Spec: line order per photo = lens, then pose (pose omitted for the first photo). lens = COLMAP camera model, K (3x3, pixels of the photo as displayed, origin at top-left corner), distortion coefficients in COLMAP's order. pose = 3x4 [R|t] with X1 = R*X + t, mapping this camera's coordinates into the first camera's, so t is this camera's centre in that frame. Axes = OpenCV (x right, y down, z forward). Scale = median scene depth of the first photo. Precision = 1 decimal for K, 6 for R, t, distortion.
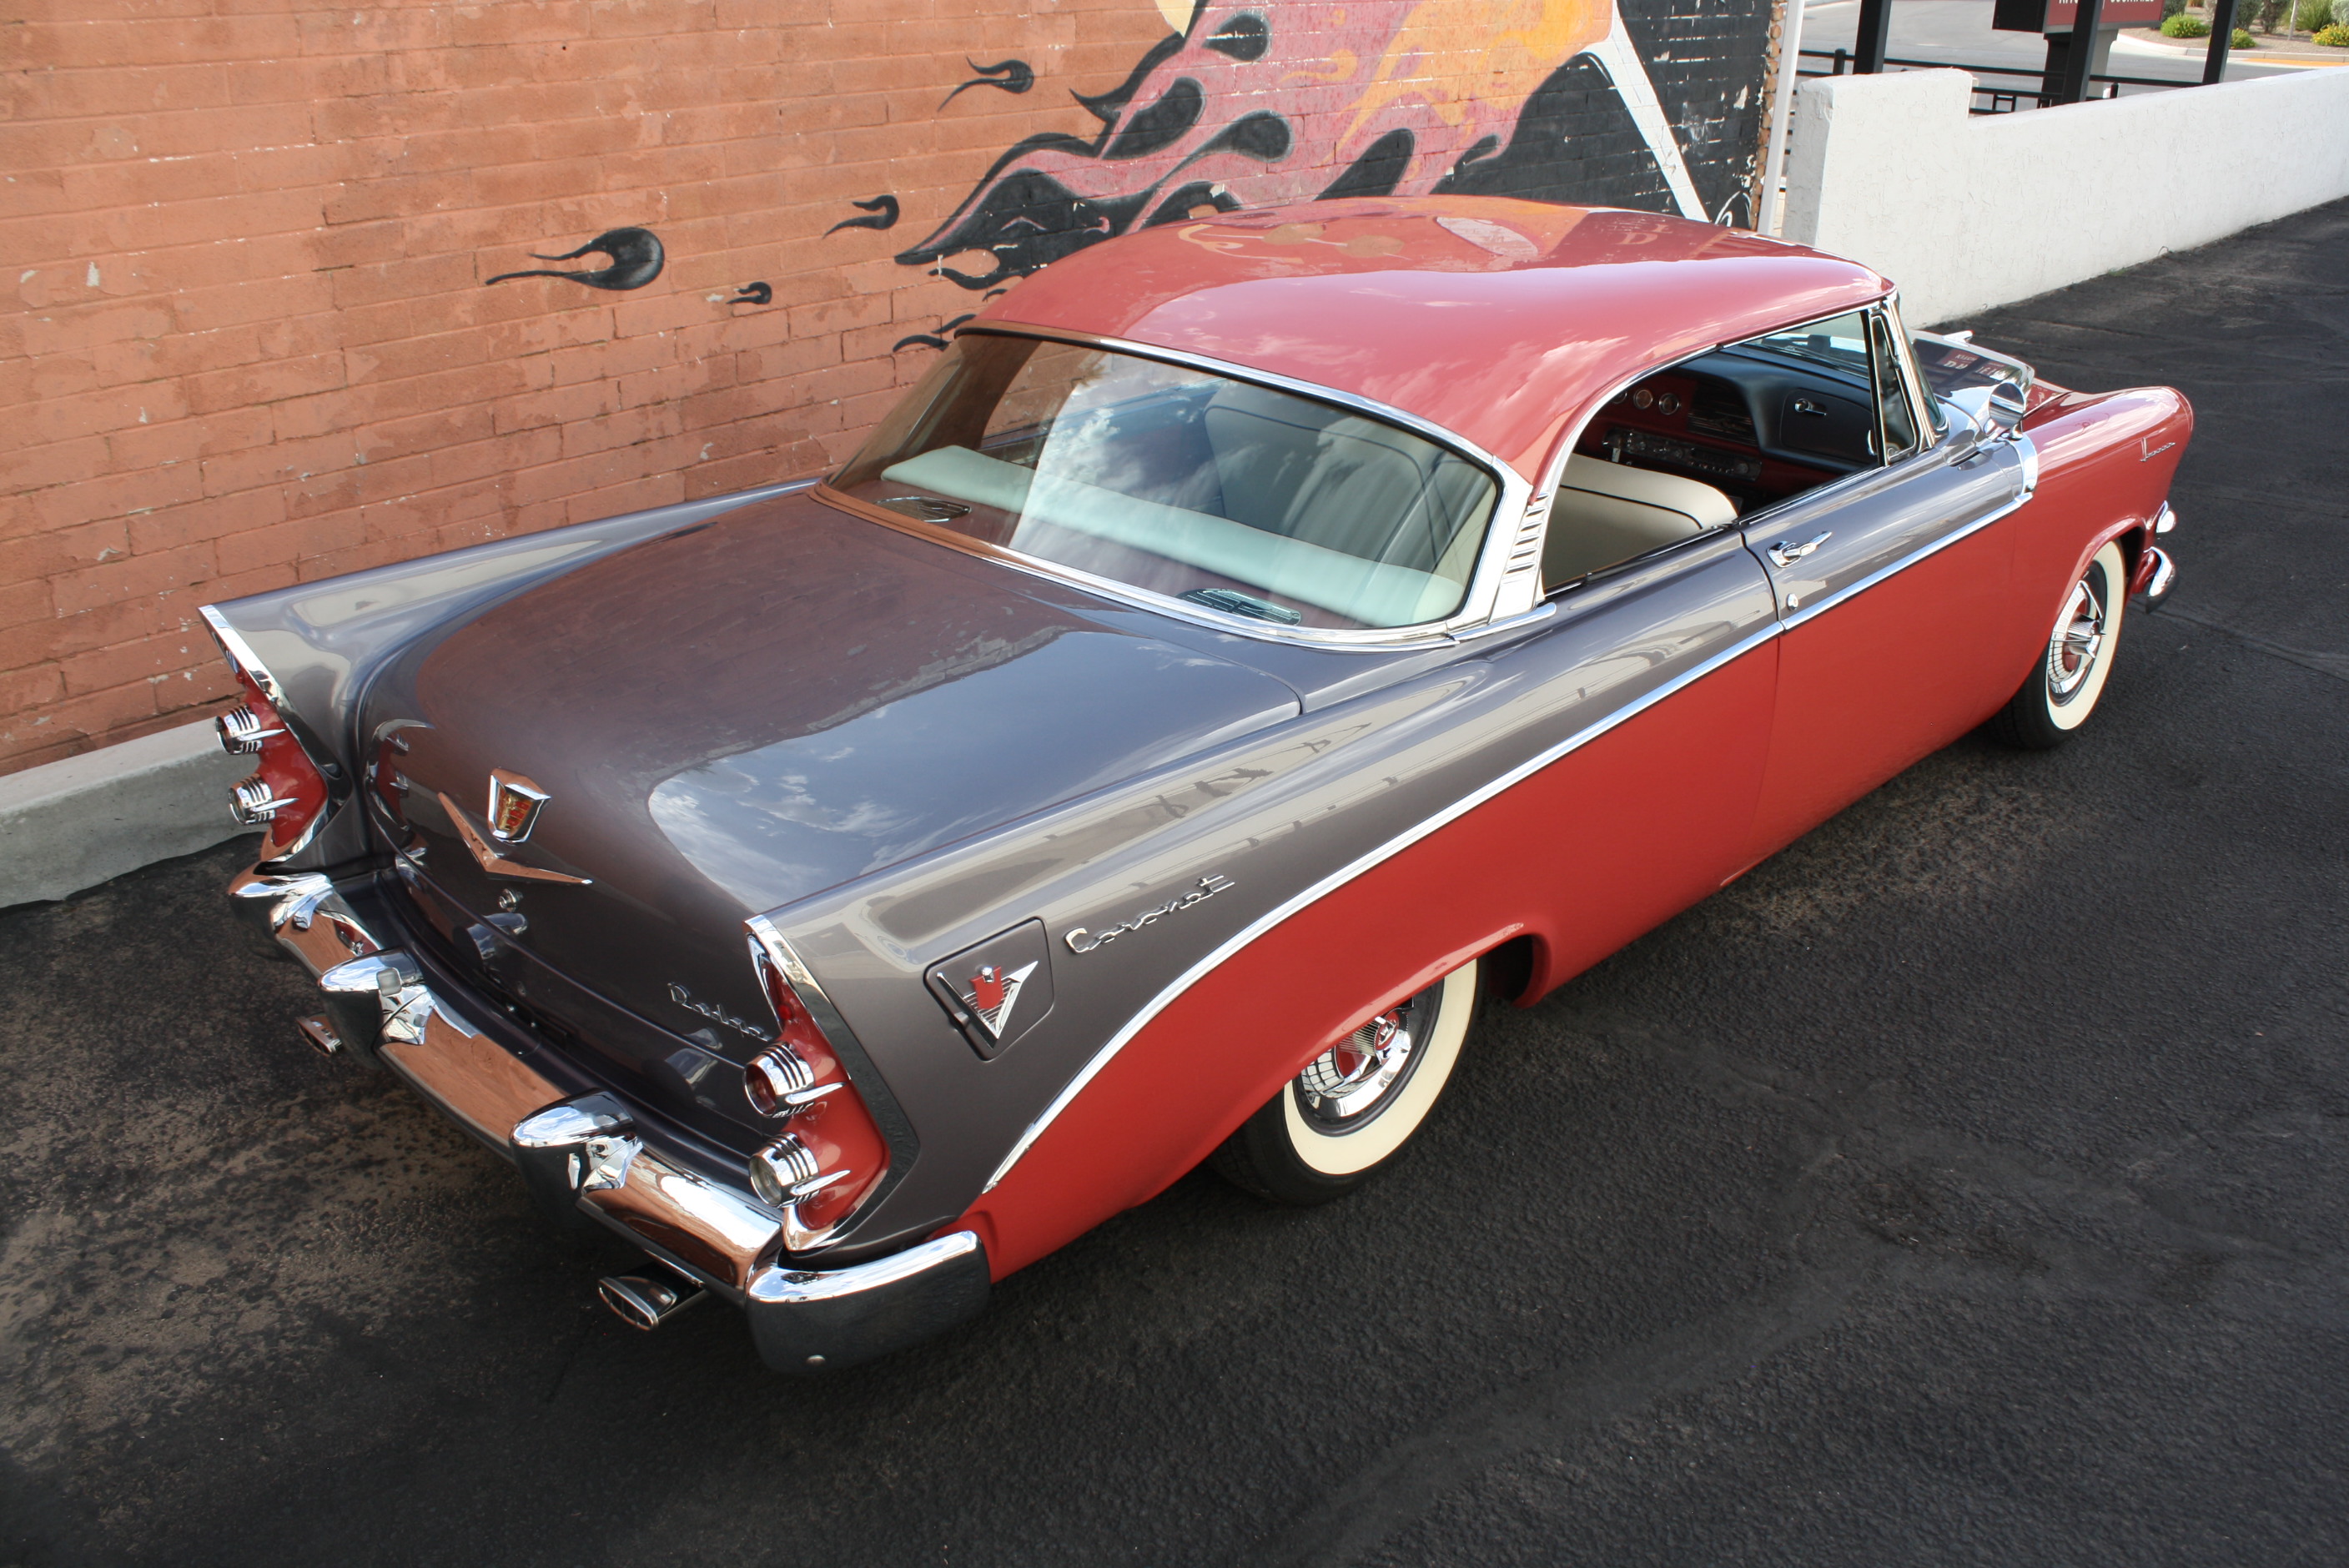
lens RADIAL K [[2048.9, 0, 1197.4], [0, 2048.9, 731.8], [0, 0, 1]] dist [-0.164683, 0.157047]
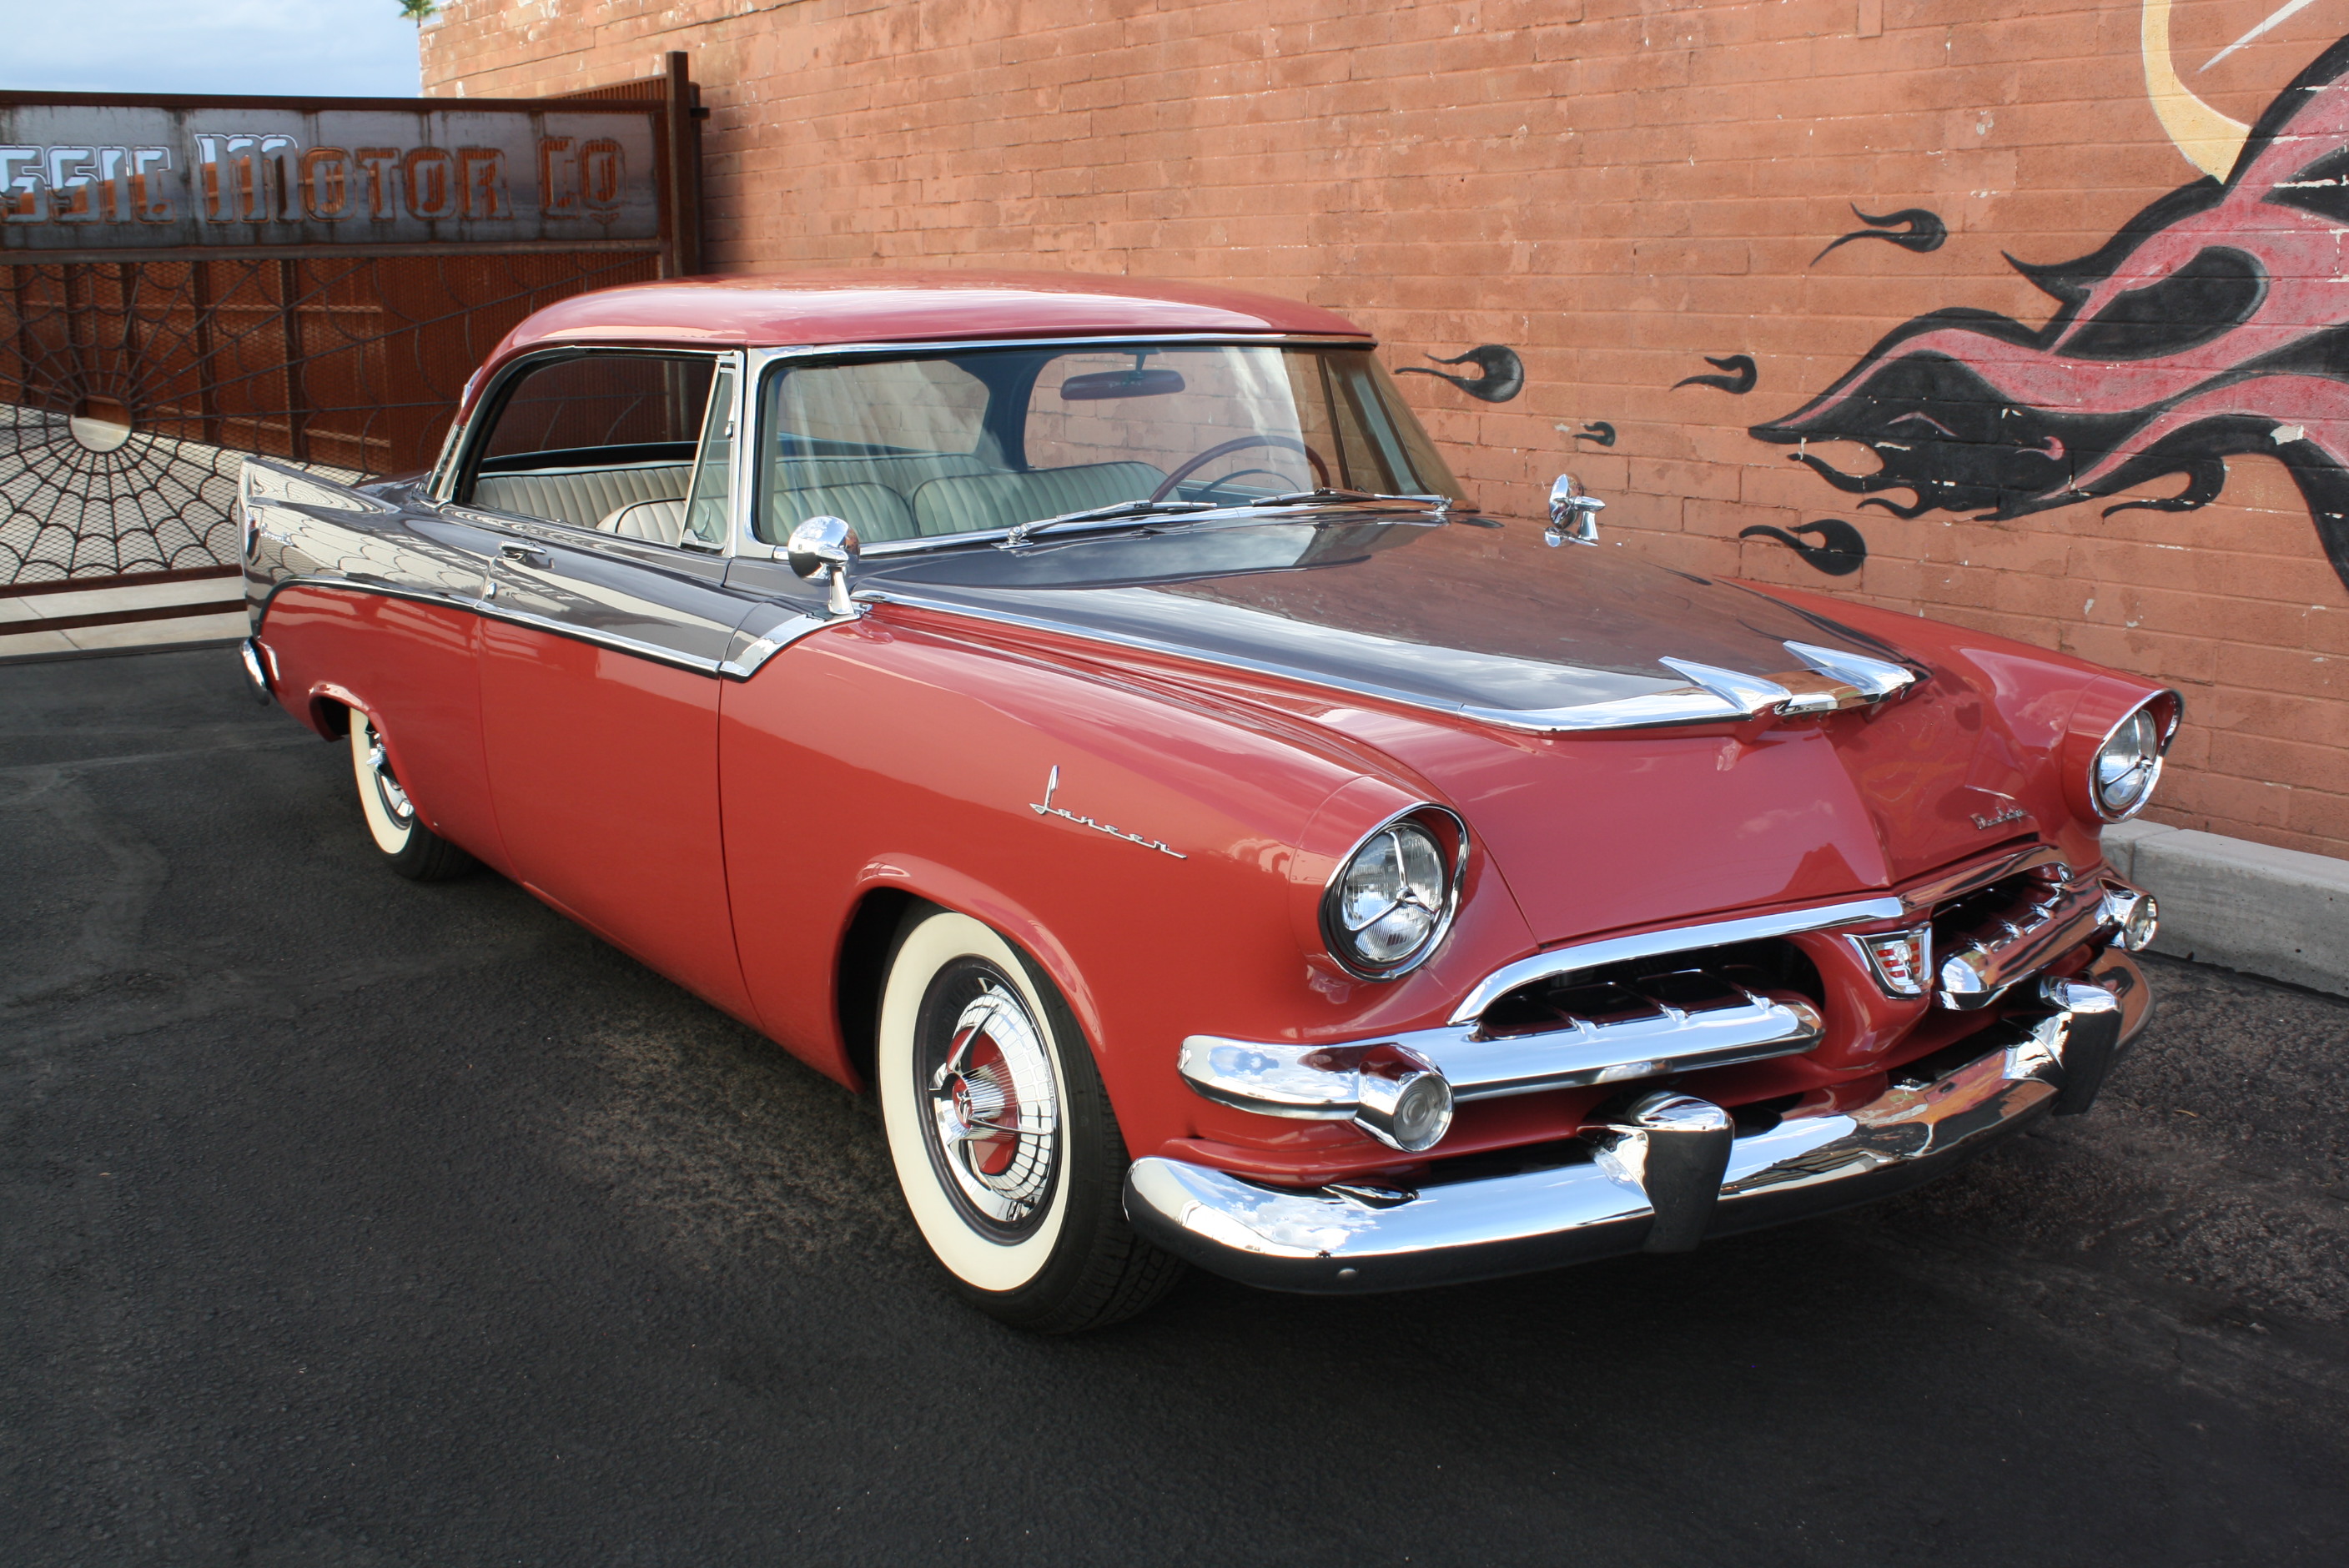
lens RADIAL K [[2343.0, 0, 1183.0], [0, 2343.0, 760.9], [0, 0, 1]] dist [-0.143565, 0.149115]
pose [[-0.196779, 0.178934, -0.963982, 0.932557], [-0.376476, 0.894043, 0.242803, -0.271667], [0.905287, 0.410694, -0.108564, 1.001258]]
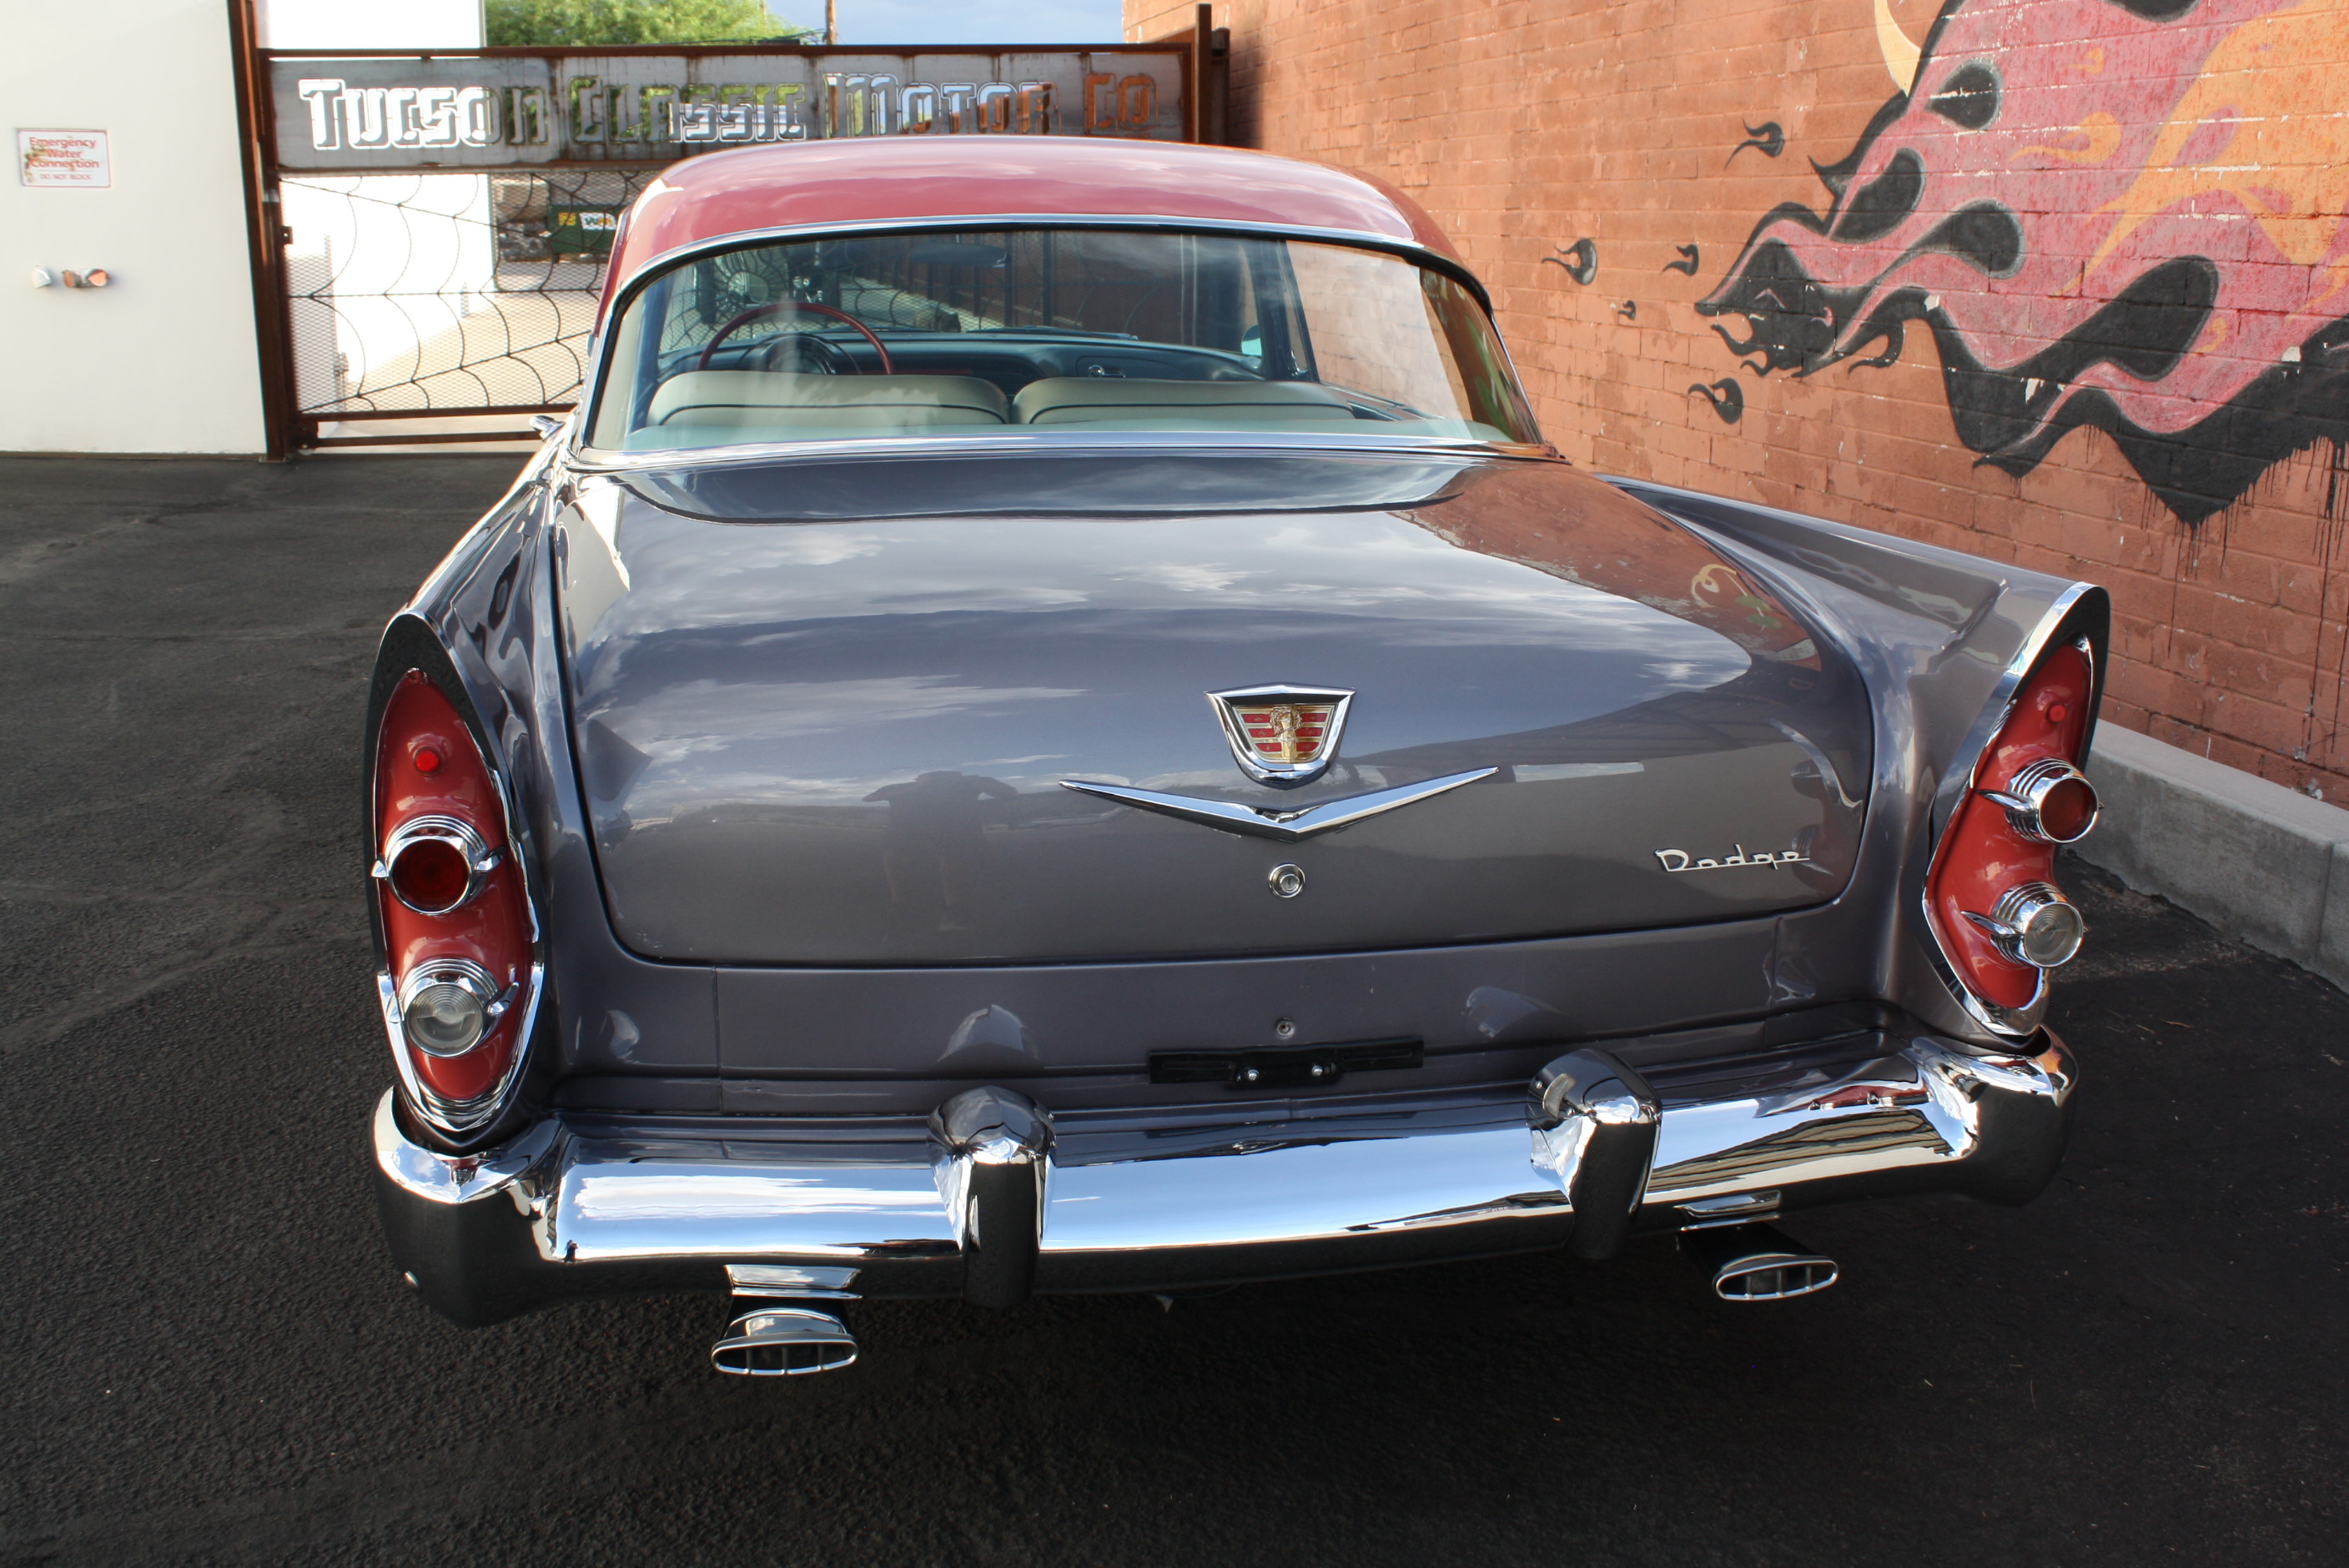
lens RADIAL K [[2319.9, 0, 1194.3], [0, 2319.9, 763.2], [0, 0, 1]] dist [-0.141130, 0.155783]
pose [[-0.589049, 0.166774, -0.790701, 1.056628], [-0.324365, 0.847392, 0.420374, -0.477510], [0.740141, 0.504097, -0.445059, 1.547754]]
